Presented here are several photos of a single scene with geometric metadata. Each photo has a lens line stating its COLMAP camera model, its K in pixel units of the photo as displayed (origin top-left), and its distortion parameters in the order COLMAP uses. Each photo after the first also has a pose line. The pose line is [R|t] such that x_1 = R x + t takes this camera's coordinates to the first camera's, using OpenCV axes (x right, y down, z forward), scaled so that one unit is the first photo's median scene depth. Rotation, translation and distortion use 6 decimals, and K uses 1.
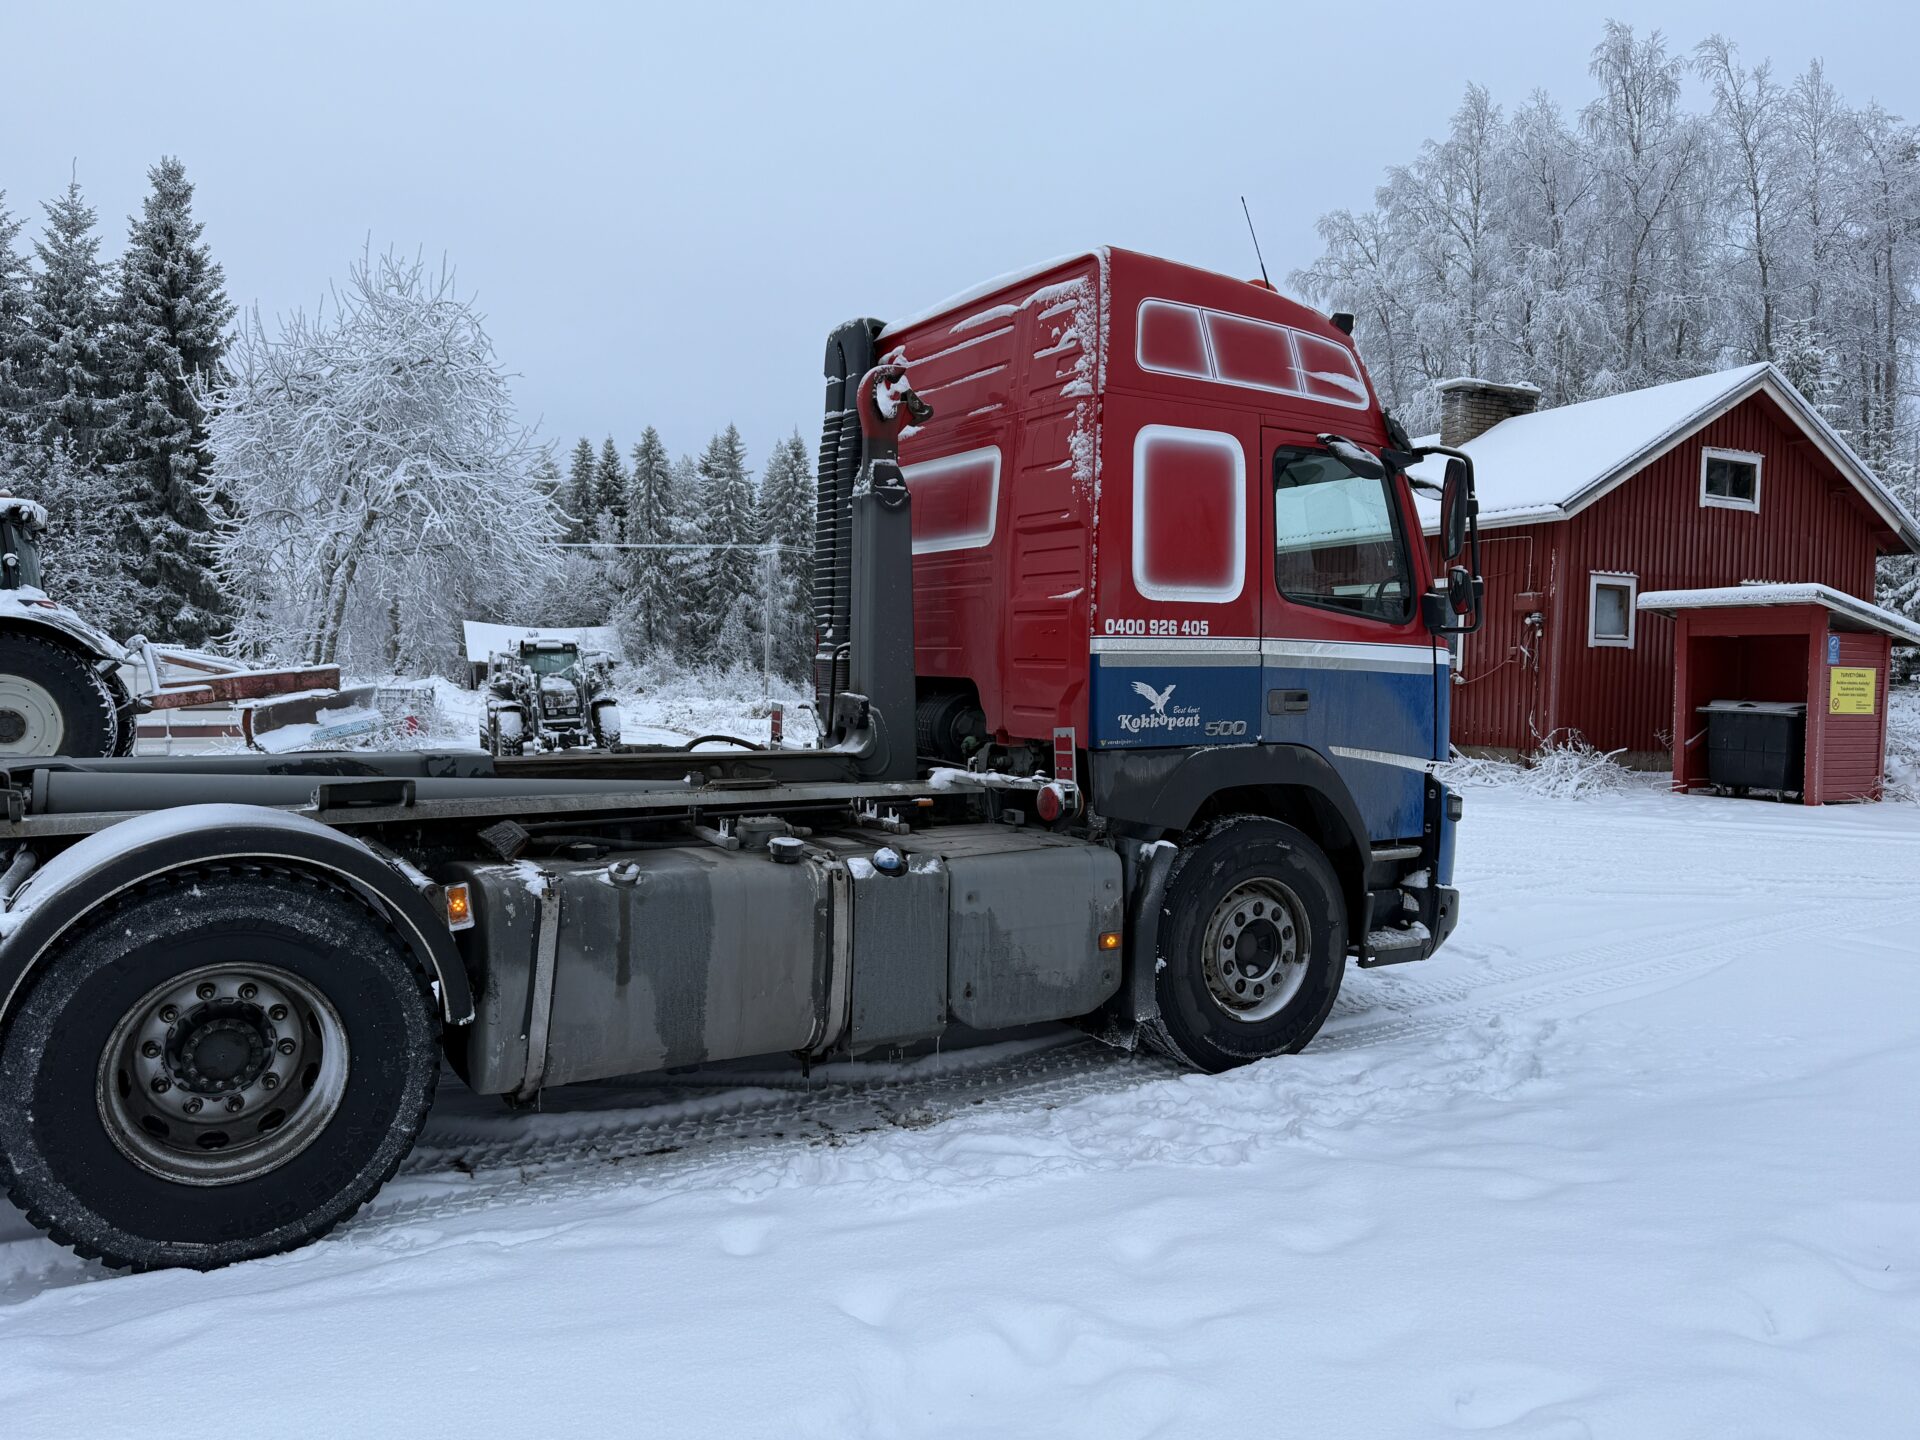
lens RADIAL K [[1365.9, 0, 975.8], [0, 1365.9, 747.7], [0, 0, 1]] dist [0.066546, -0.078419]
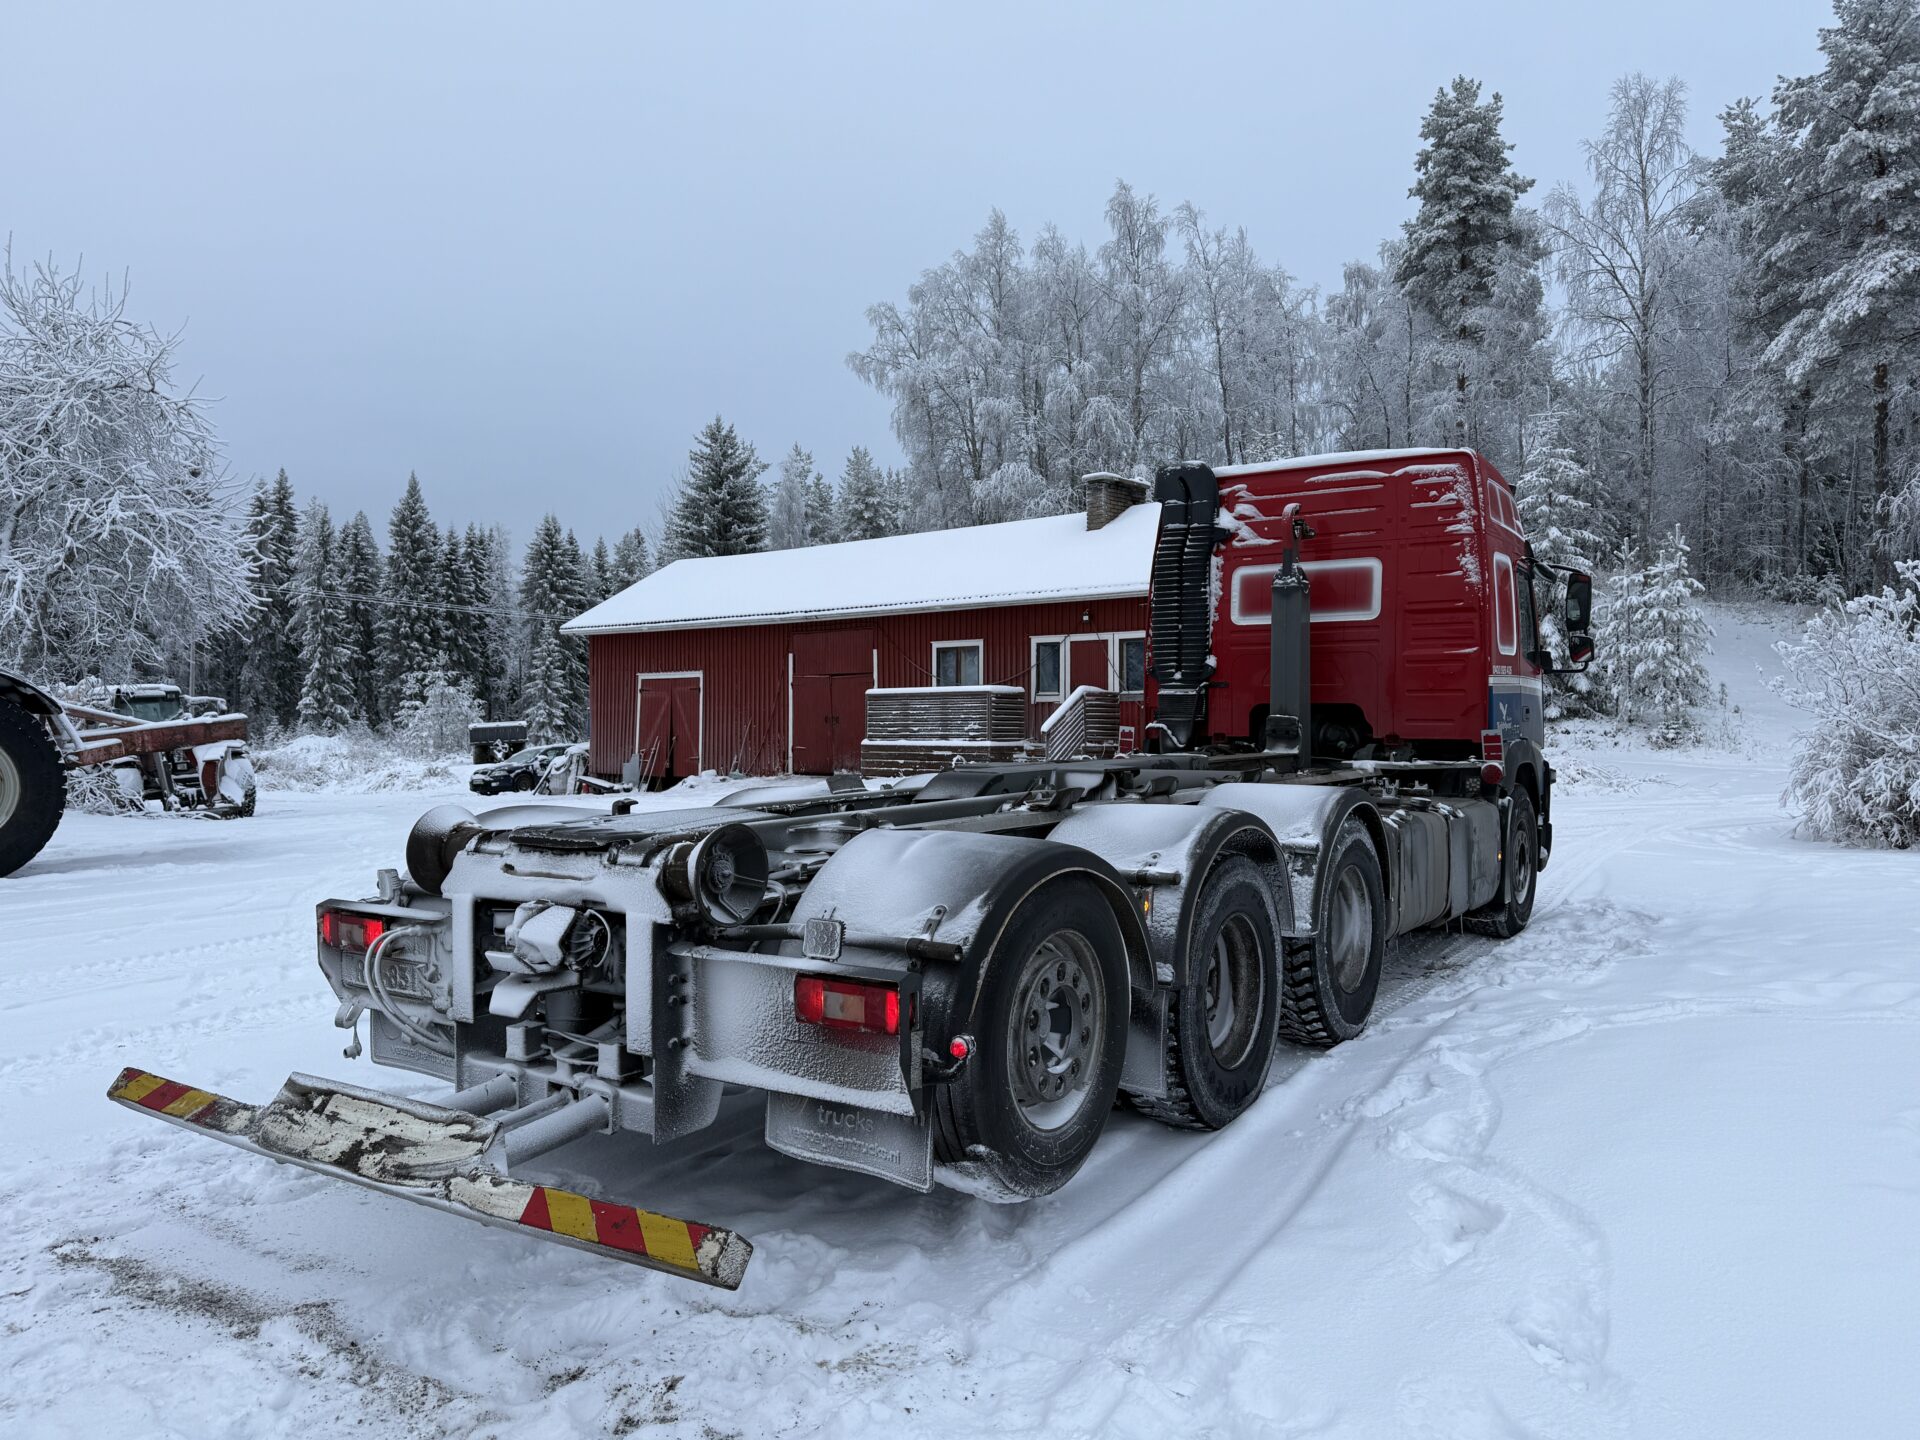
lens RADIAL K [[1365.9, 0, 973.4], [0, 1365.9, 741.3], [0, 0, 1]] dist [0.066546, -0.078419]
pose [[0.905416, -0.028728, 0.423551, -1.084619], [0.043202, 0.998763, -0.024608, 0.012653], [-0.422321, 0.040579, 0.905538, -0.243496]]
